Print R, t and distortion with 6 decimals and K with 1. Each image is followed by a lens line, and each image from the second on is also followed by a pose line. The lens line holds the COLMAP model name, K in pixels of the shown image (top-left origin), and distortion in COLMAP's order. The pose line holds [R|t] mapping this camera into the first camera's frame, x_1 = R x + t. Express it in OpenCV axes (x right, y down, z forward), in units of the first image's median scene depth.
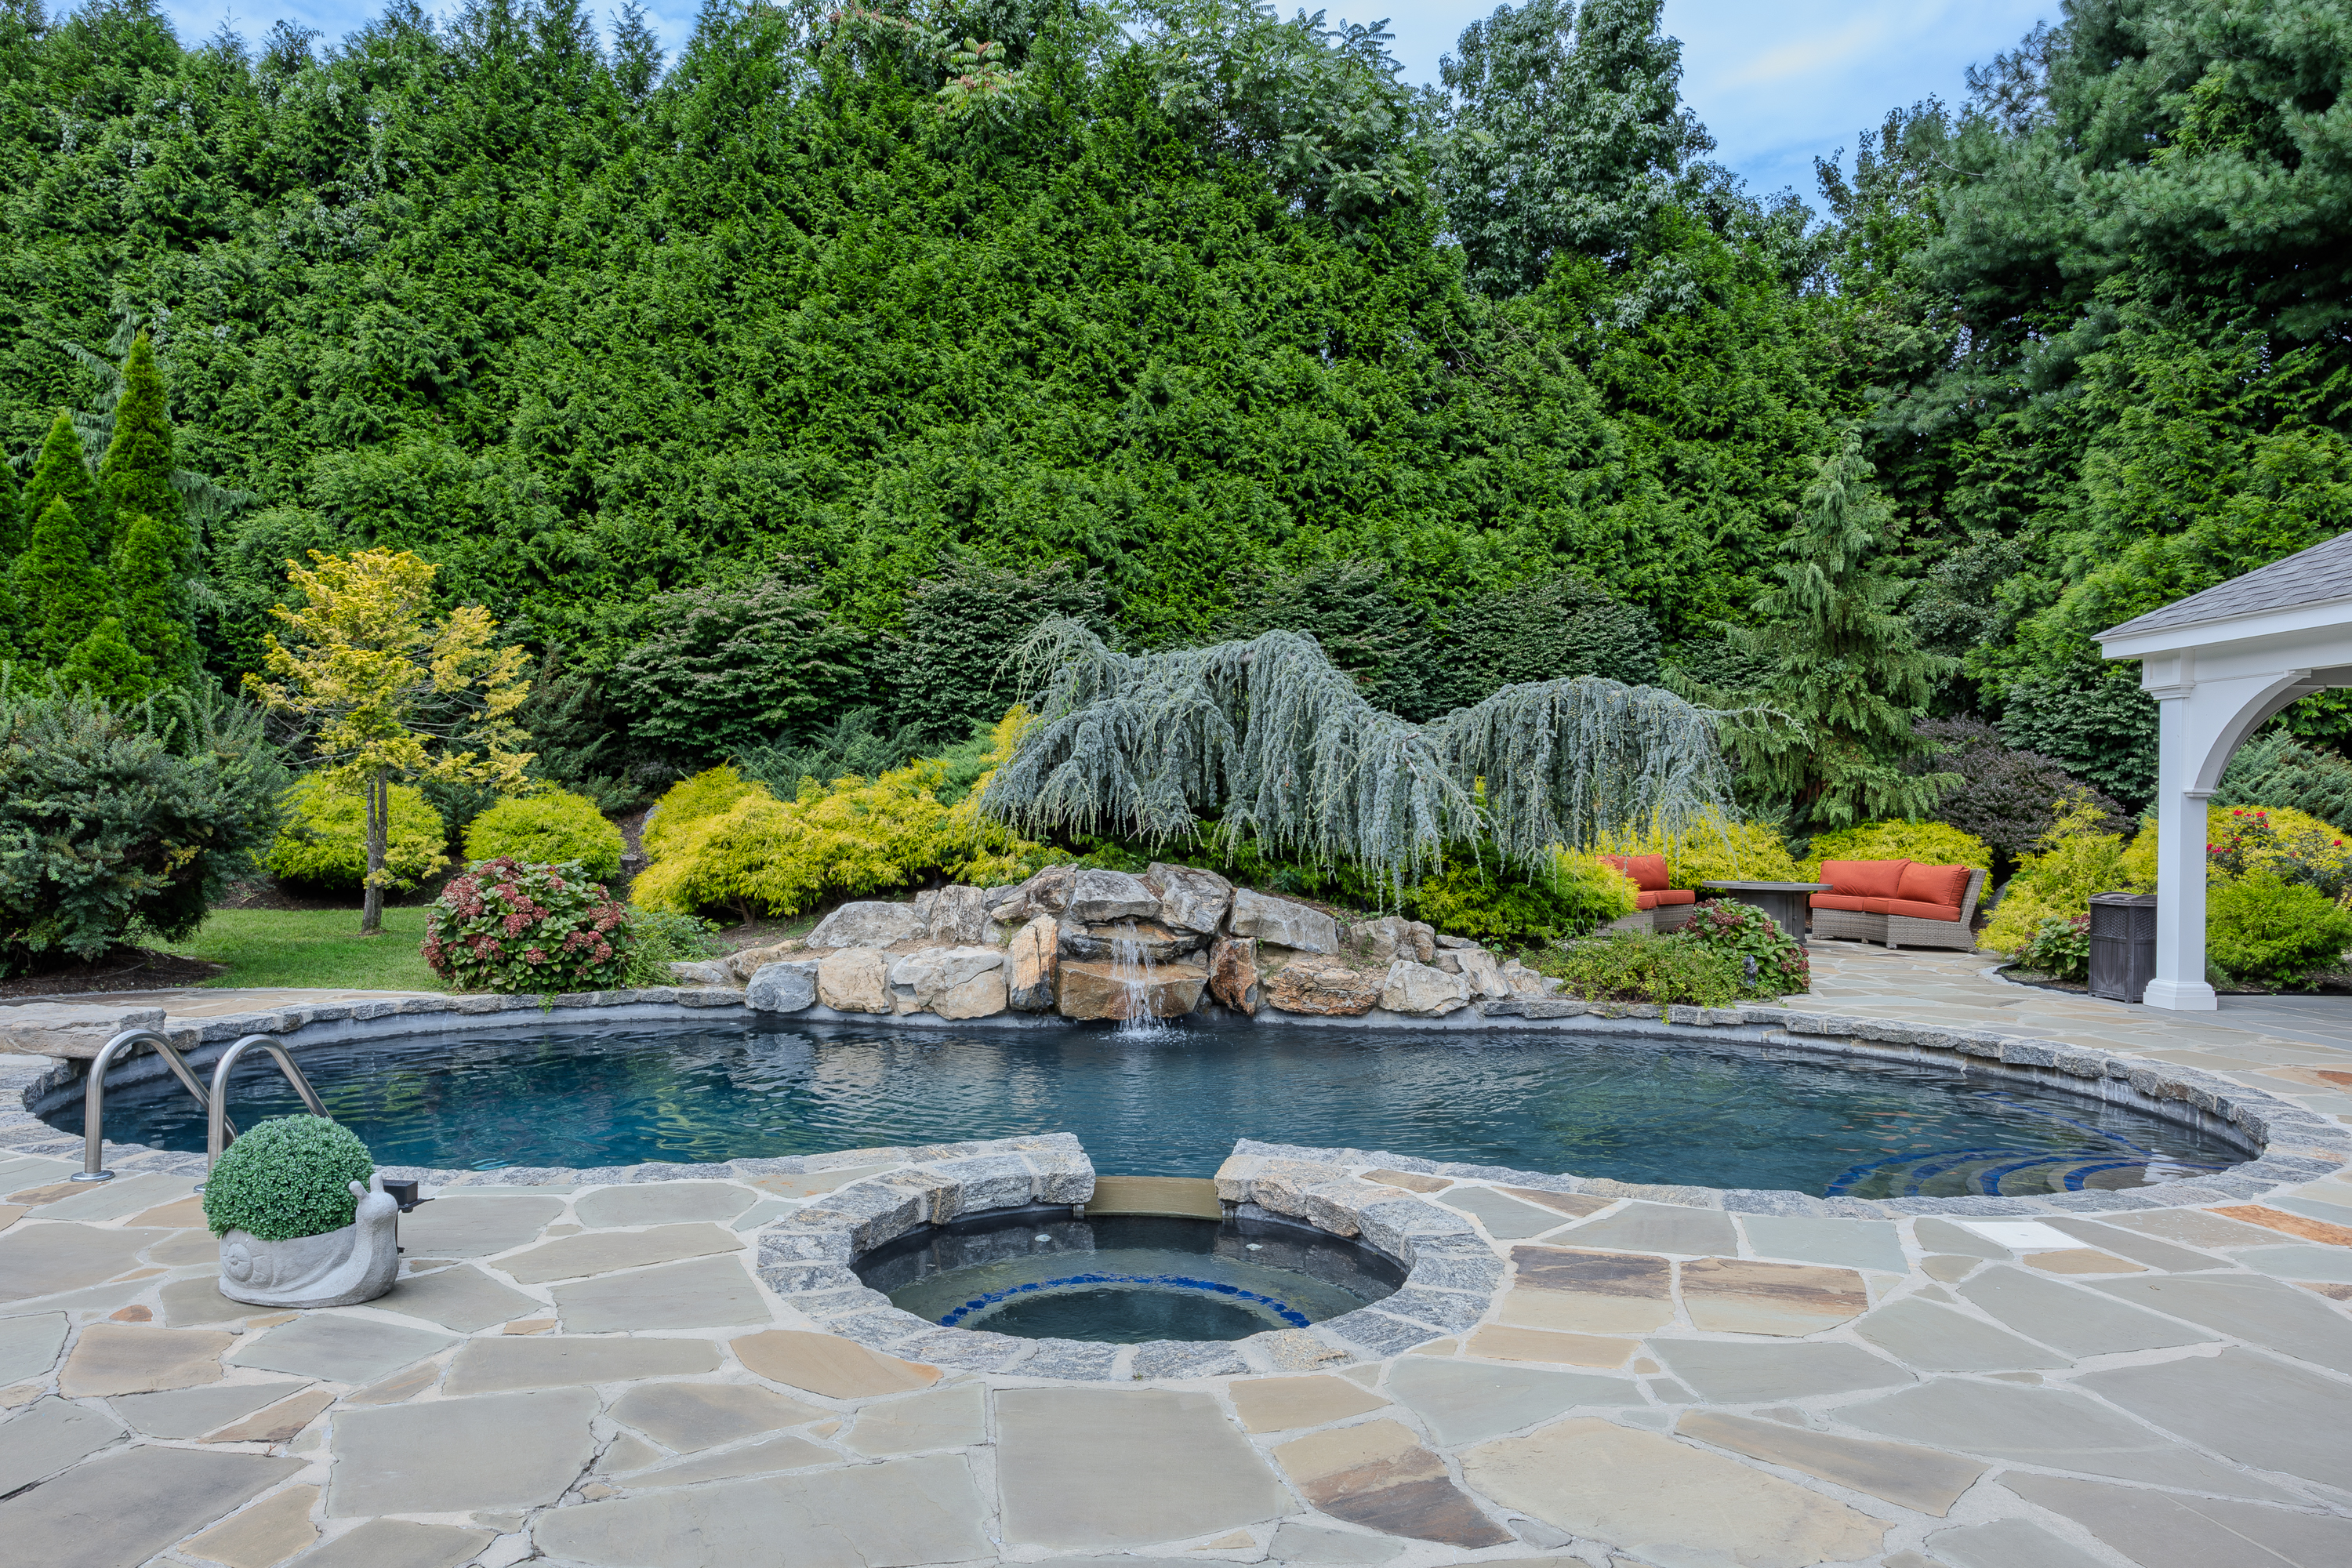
lens RADIAL K [[1446.0, 0, 1118.1], [0, 1446.0, 832.4], [0, 0, 1]] dist [-0.011998, 0.000746]
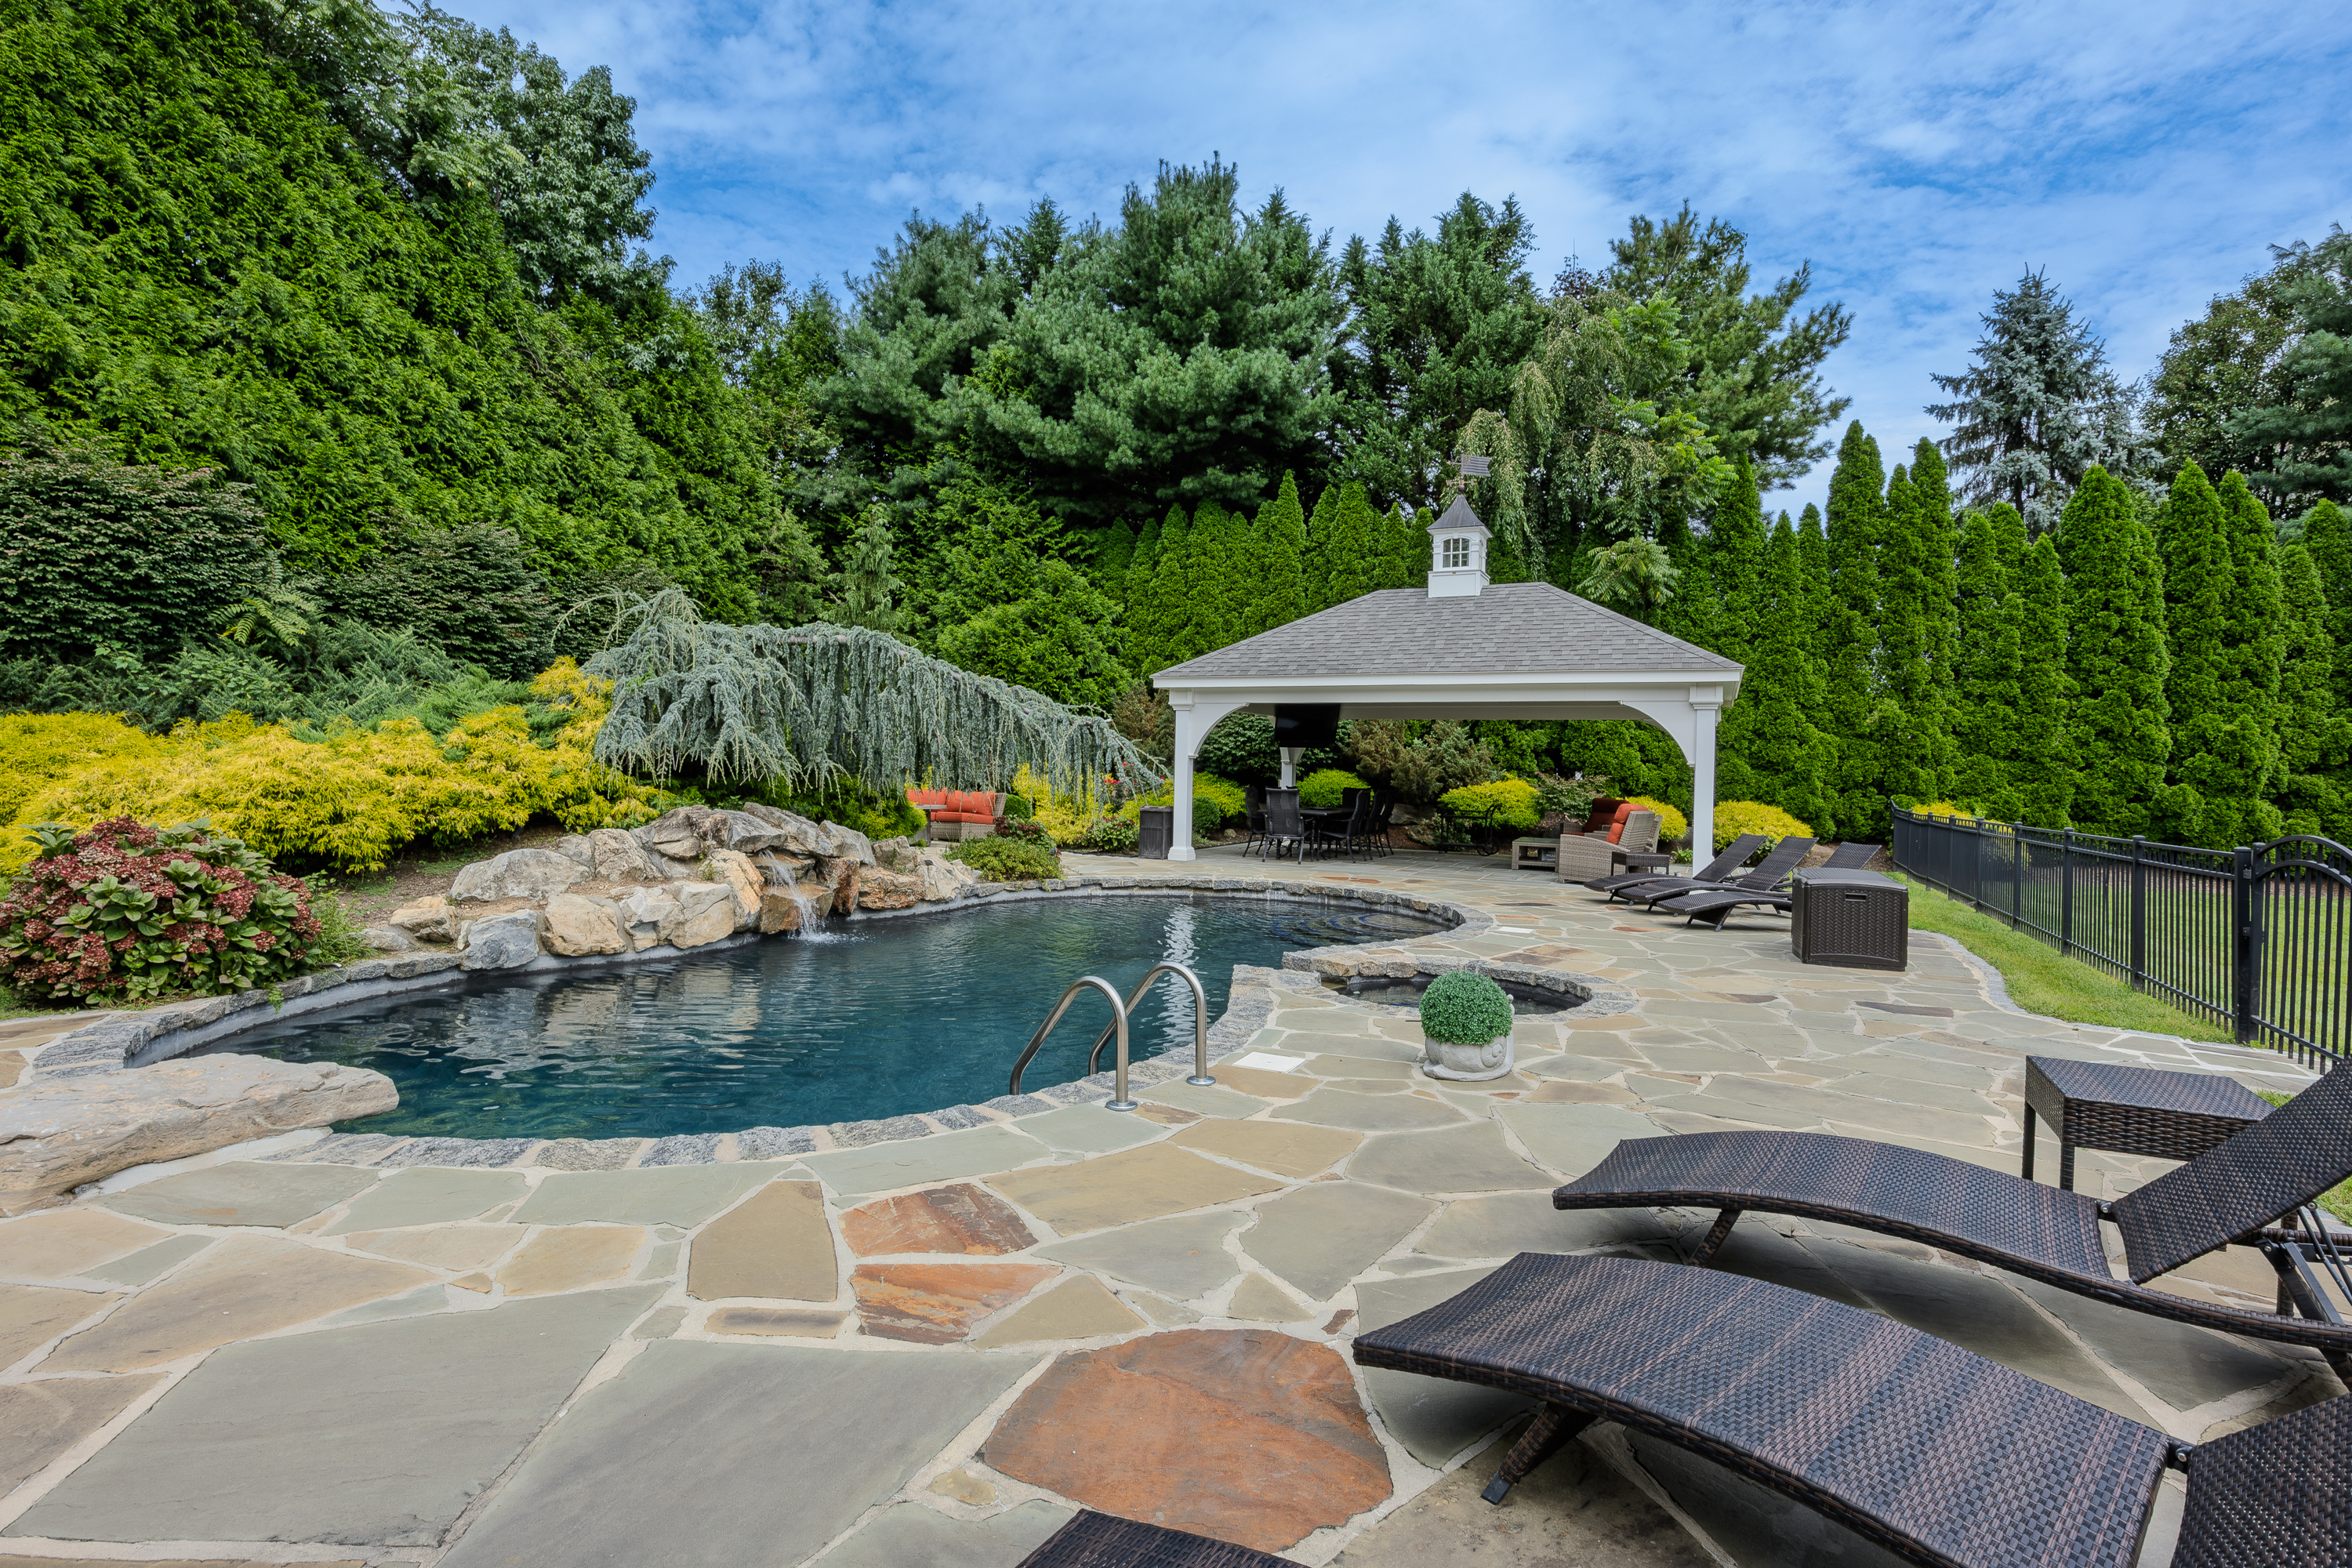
lens RADIAL K [[1129.4, 0, 1183.8], [0, 1129.4, 784.0], [0, 0, 1]] dist [-0.017370, 0.004699]
pose [[0.450588, -0.011902, 0.892653, -0.396955], [-0.007492, 0.999825, 0.017113, -0.008289], [-0.892701, -0.014399, 0.450420, 0.149537]]
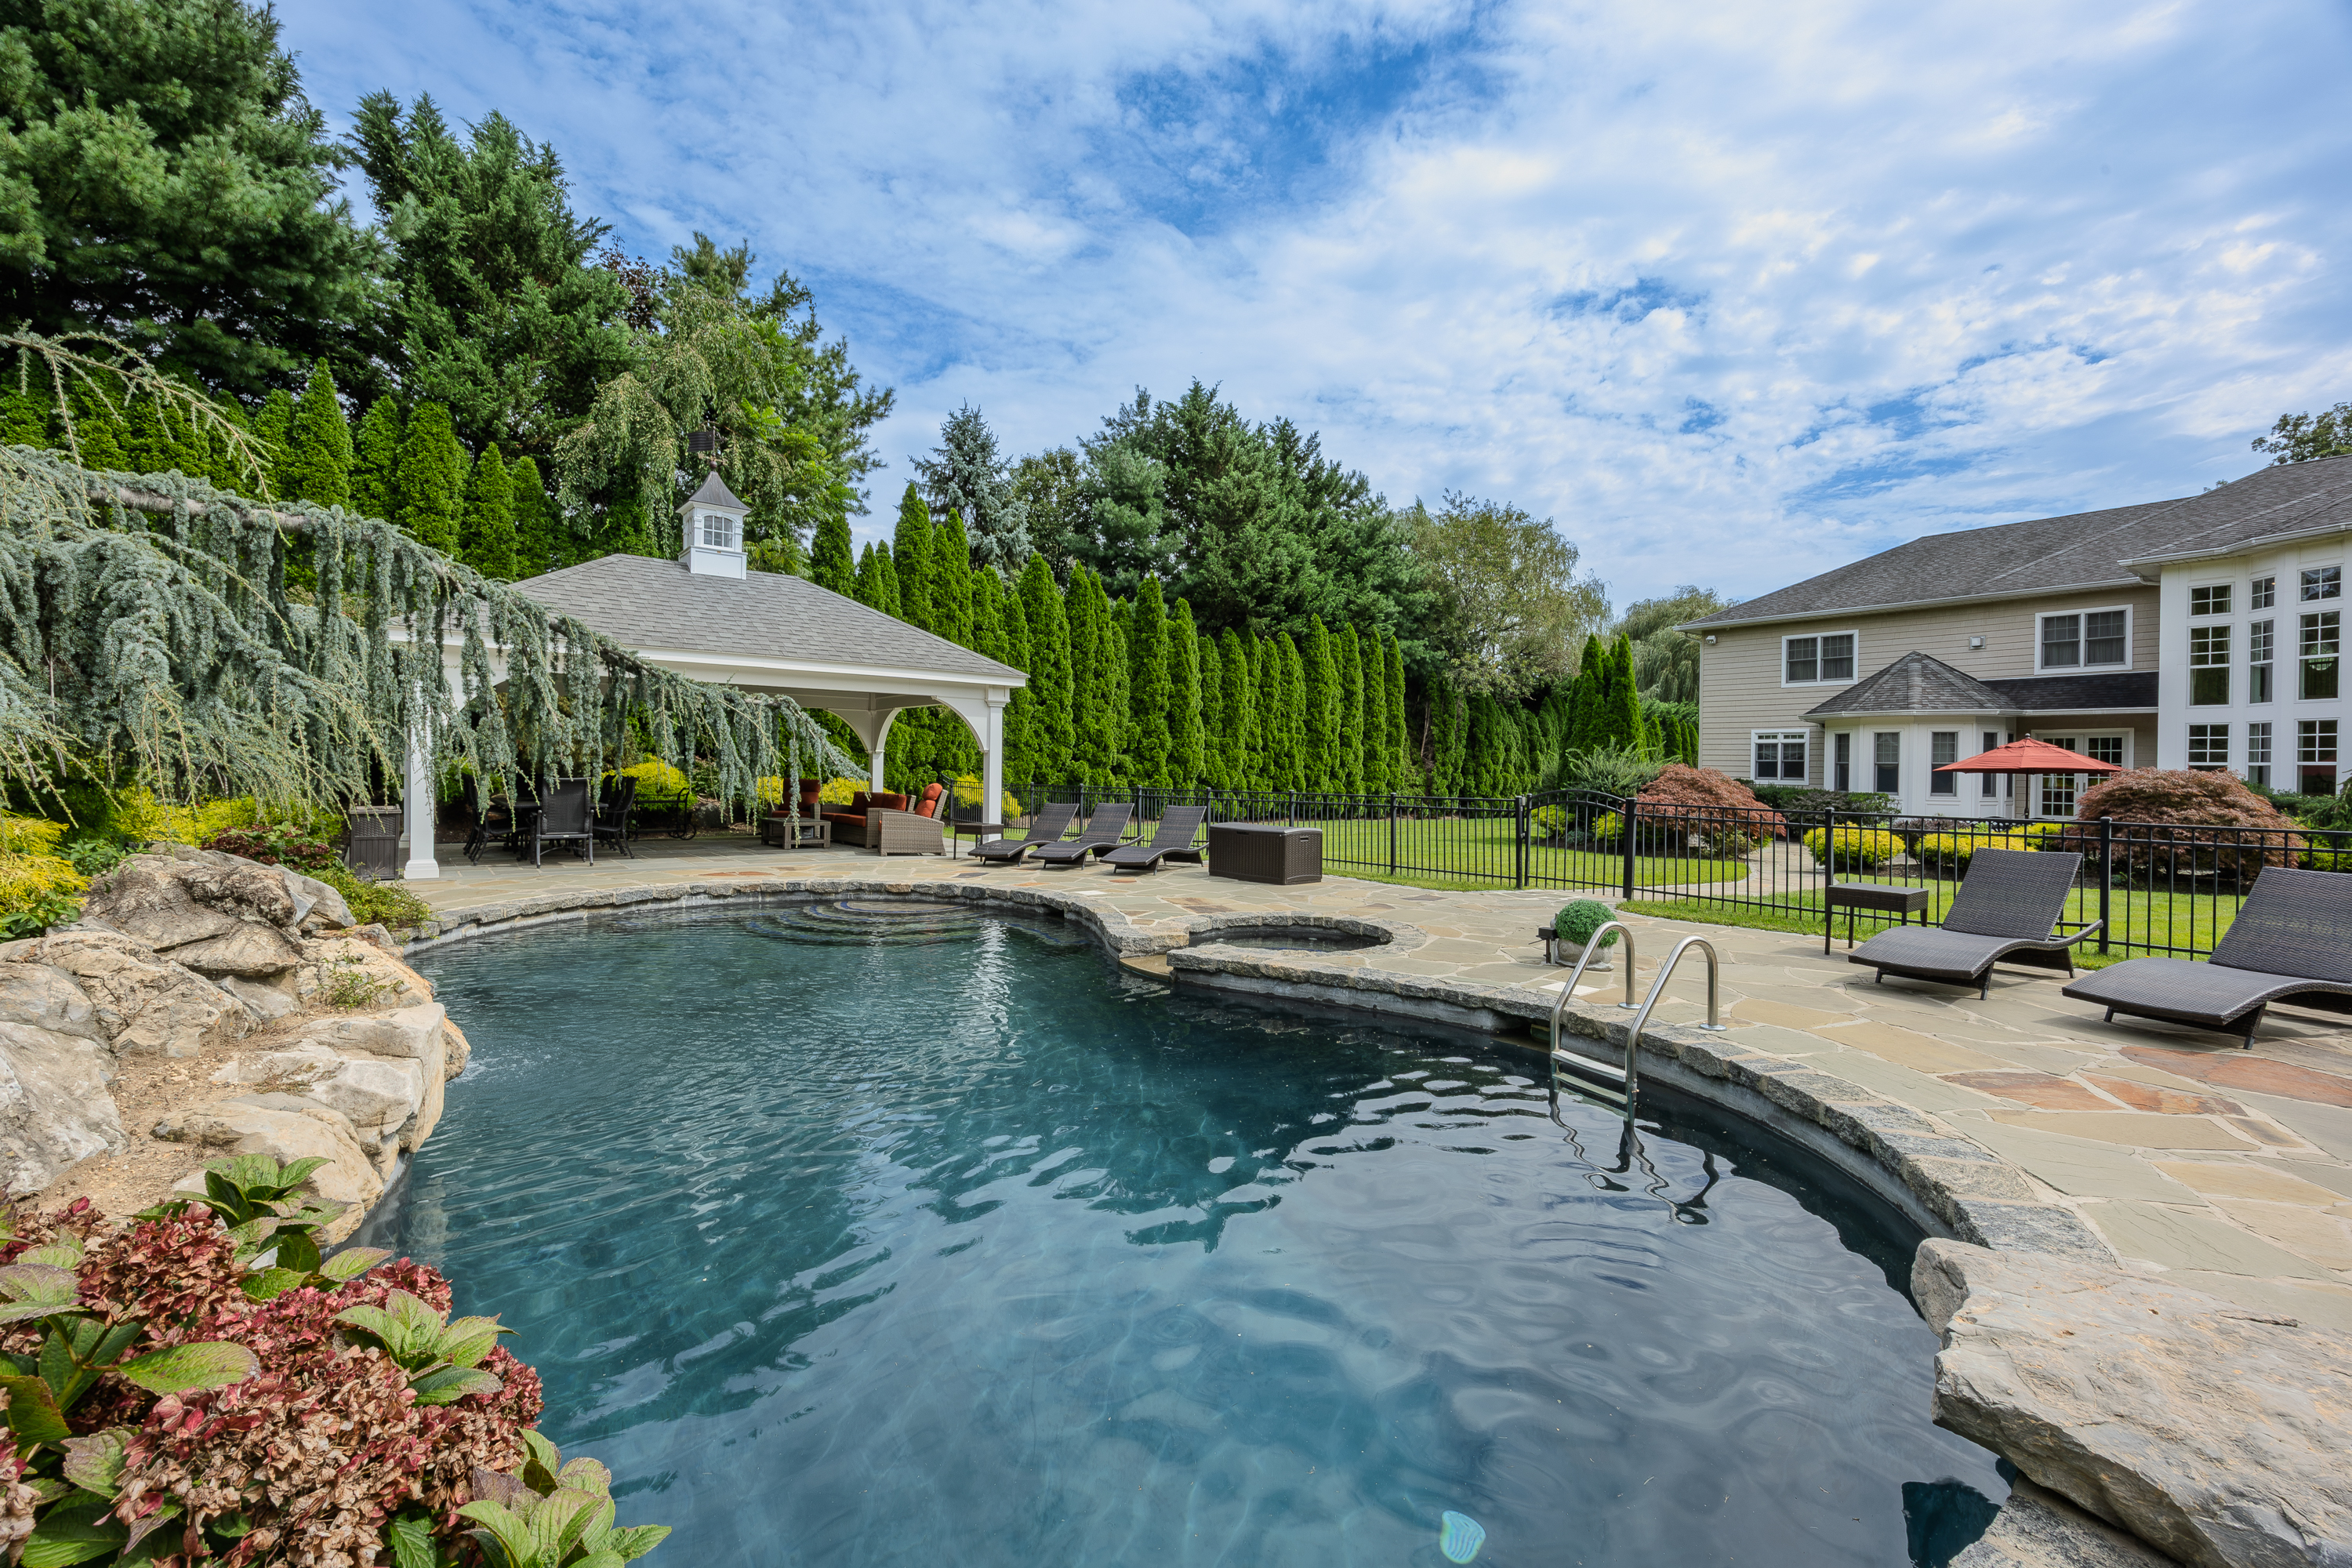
lens RADIAL K [[971.7, 0, 1171.0], [0, 971.7, 781.7], [0, 0, 1]] dist [-0.017198, -0.000003]
pose [[-0.607169, -0.031693, 0.793941, -0.310693], [-0.012895, 0.999466, 0.030036, -0.011456], [-0.794468, 0.007999, -0.607253, 0.551950]]
